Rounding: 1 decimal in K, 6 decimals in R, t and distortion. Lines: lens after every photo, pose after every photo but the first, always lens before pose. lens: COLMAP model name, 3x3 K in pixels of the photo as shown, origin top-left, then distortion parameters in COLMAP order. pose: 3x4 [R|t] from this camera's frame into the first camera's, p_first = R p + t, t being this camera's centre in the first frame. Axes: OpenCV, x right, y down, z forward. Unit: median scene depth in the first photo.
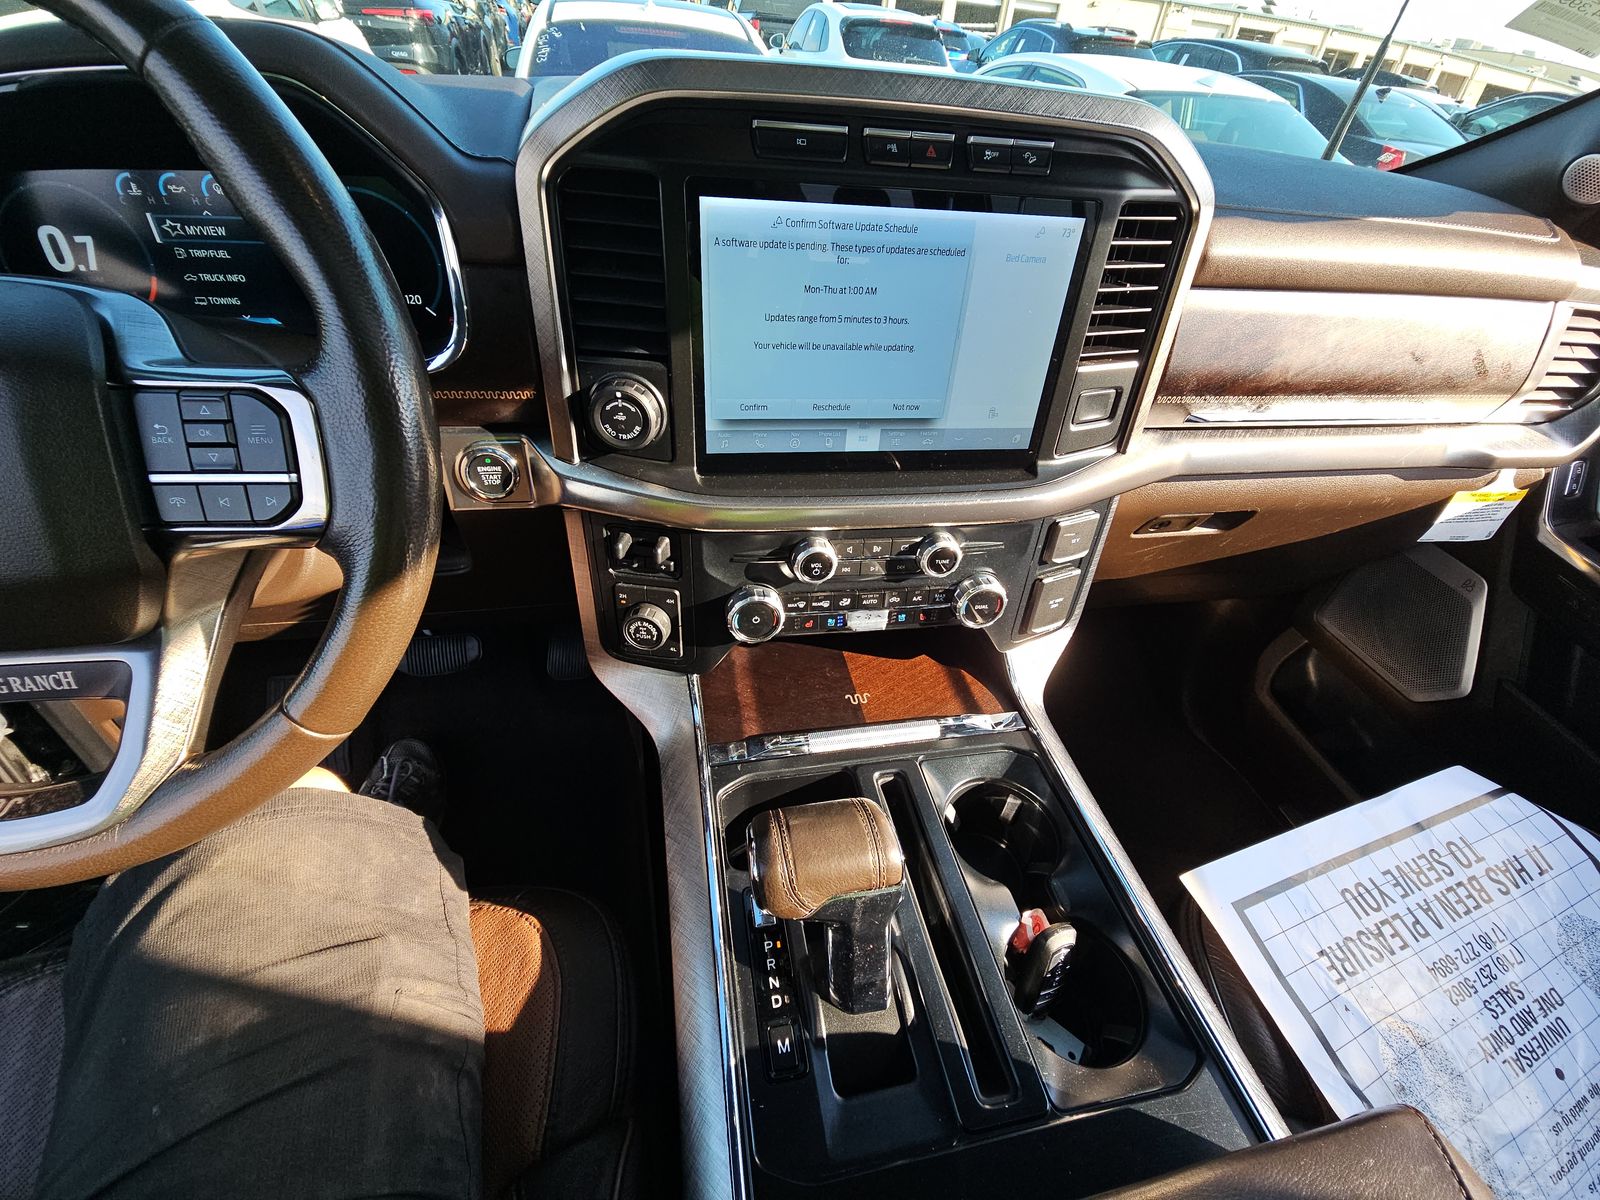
lens RADIAL K [[659.3, 0, 800.0], [0, 659.3, 600.0], [0, 0, 1]] dist [0.022329, -0.017160]
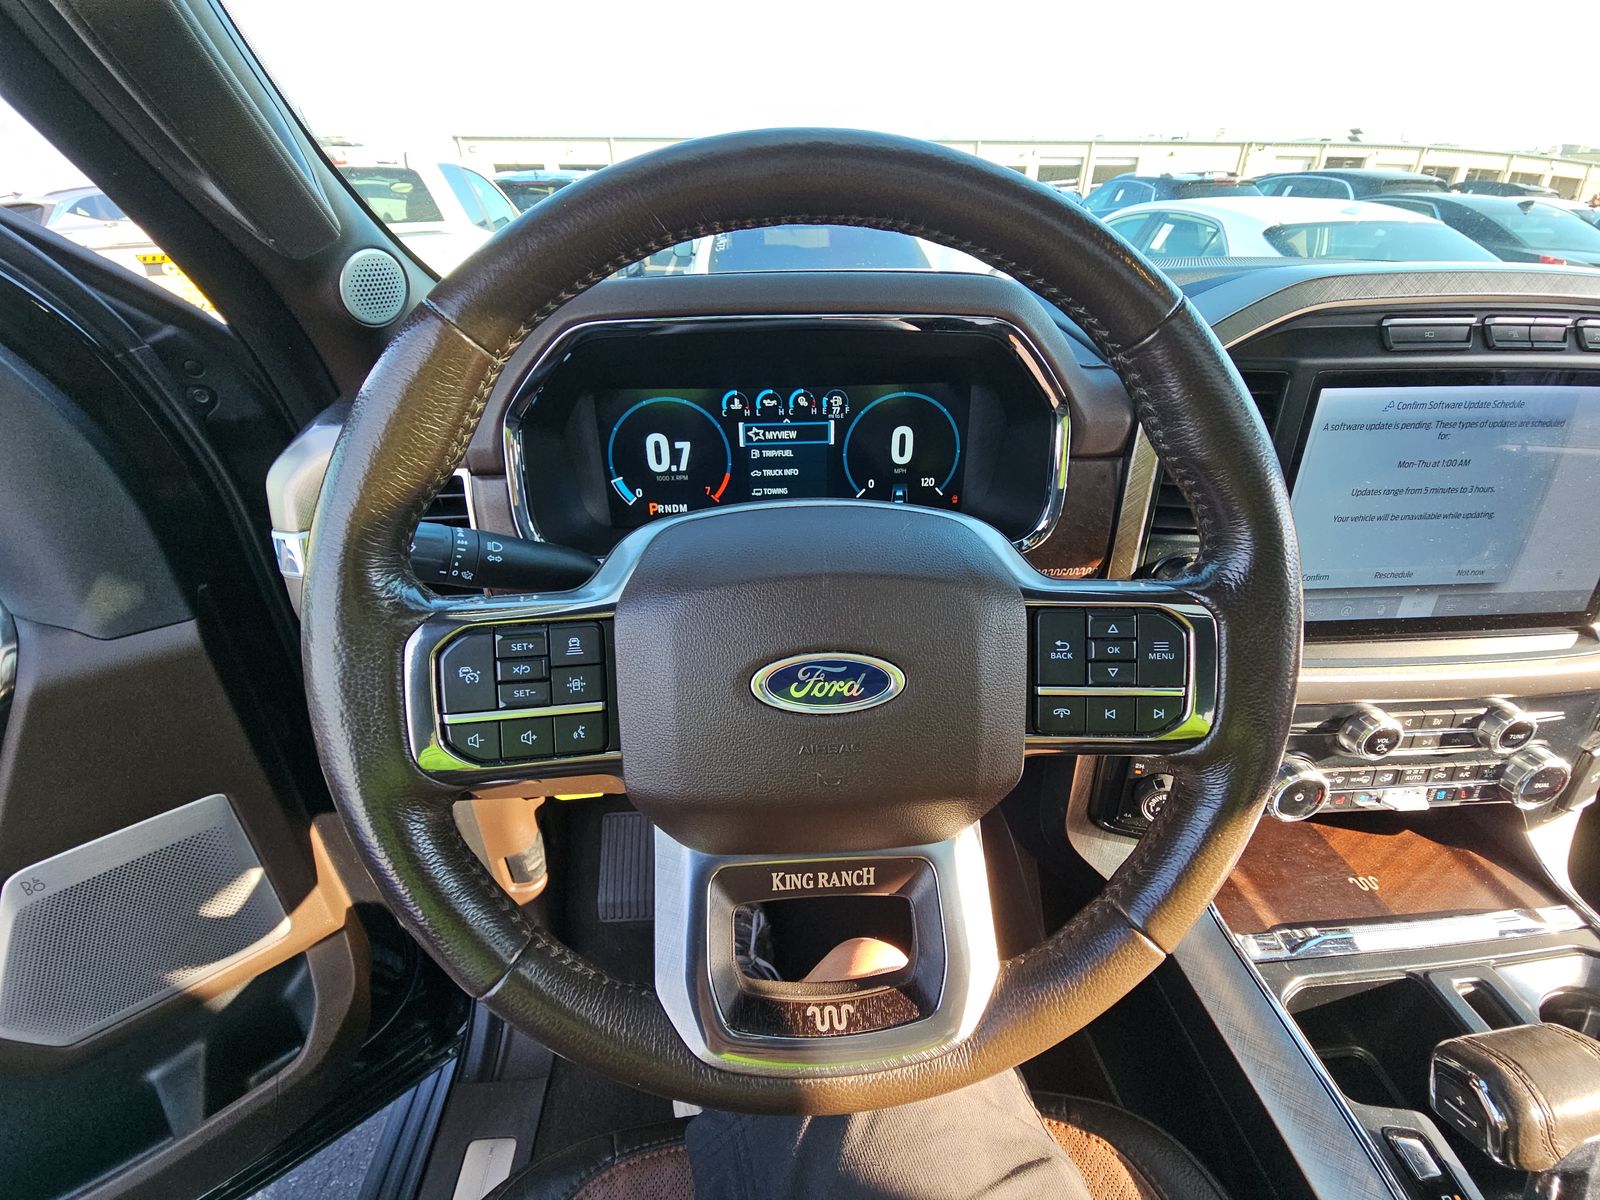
lens RADIAL K [[659.3, 0, 800.0], [0, 659.3, 600.0], [0, 0, 1]] dist [0.022329, -0.017160]
pose [[0.989430, -0.009479, -0.144703, -0.687903], [-0.015713, 0.984979, -0.171959, -0.079346], [0.144159, 0.172415, 0.974418, -0.057591]]
